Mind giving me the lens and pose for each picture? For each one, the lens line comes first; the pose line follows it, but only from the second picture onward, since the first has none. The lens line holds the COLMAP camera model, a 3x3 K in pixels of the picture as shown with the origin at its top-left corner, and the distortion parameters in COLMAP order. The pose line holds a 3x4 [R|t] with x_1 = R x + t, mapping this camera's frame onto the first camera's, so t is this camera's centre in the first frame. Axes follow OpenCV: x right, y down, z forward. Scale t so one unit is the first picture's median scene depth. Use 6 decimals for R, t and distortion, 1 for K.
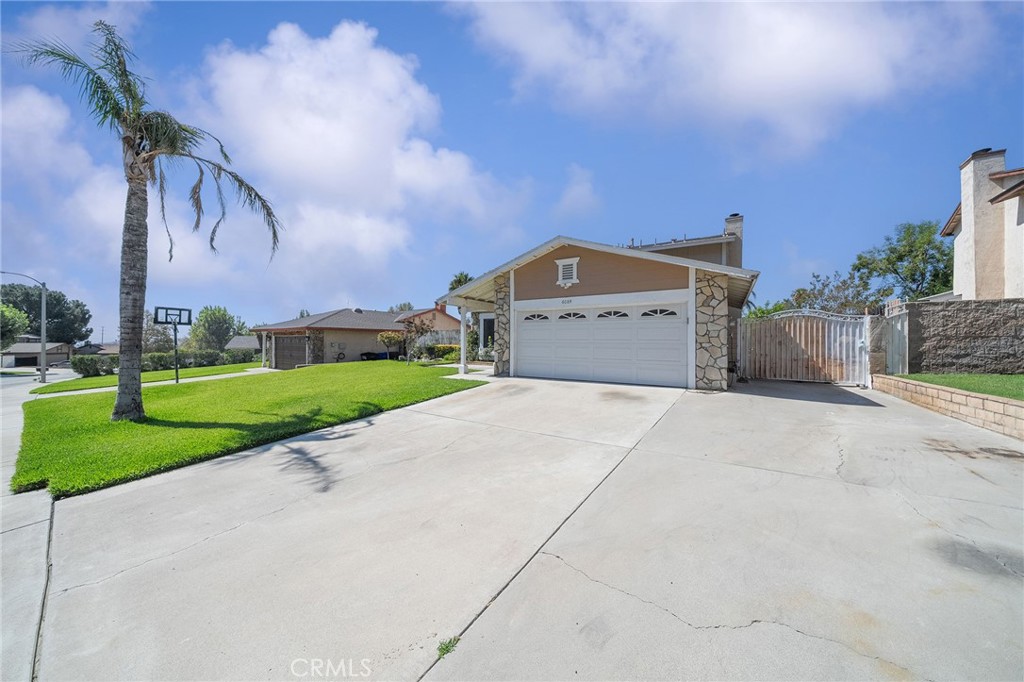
lens RADIAL K [[355.0, 0, 519.8], [0, 355.0, 341.2], [0, 0, 1]] dist [-0.000993, -0.000134]
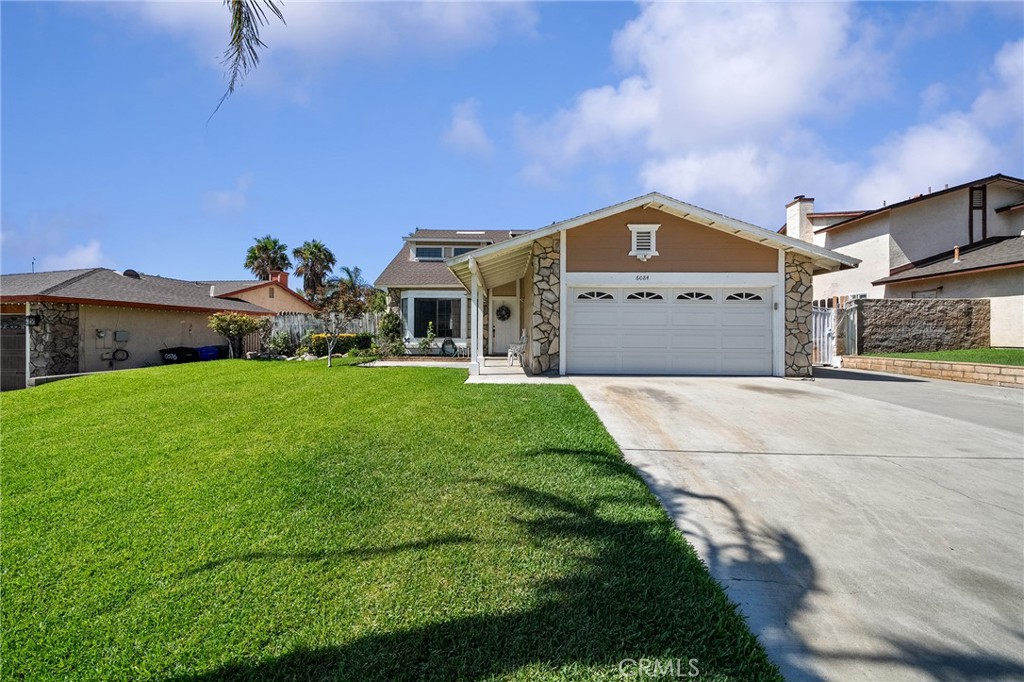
lens RADIAL K [[355.0, 0, 481.7], [0, 355.0, 335.3], [0, 0, 1]] dist [-0.000993, -0.000134]
pose [[0.851946, -0.001736, 0.523627, -0.562238], [-0.002191, 0.999974, 0.006879, 0.013112], [-0.523625, -0.007008, 0.851920, 0.474090]]
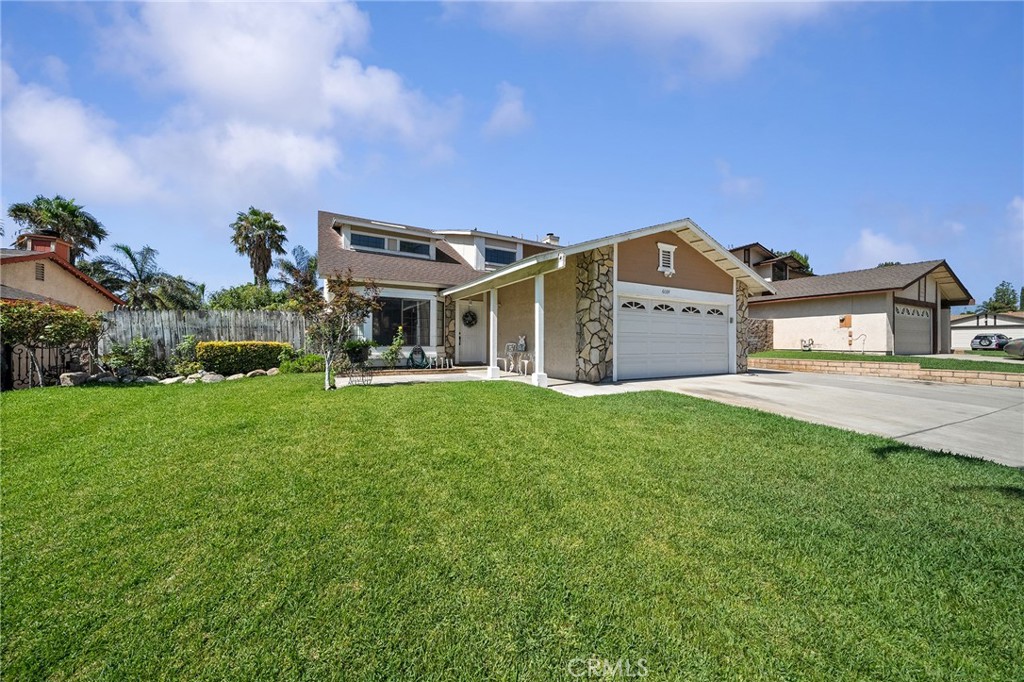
lens RADIAL K [[355.0, 0, 513.1], [0, 355.0, 340.7], [0, 0, 1]] dist [-0.000993, -0.000134]
pose [[0.484384, 0.003859, 0.874847, -0.795929], [-0.003475, 0.999991, -0.002486, 0.016510], [-0.874849, -0.001836, 0.484393, 0.846308]]
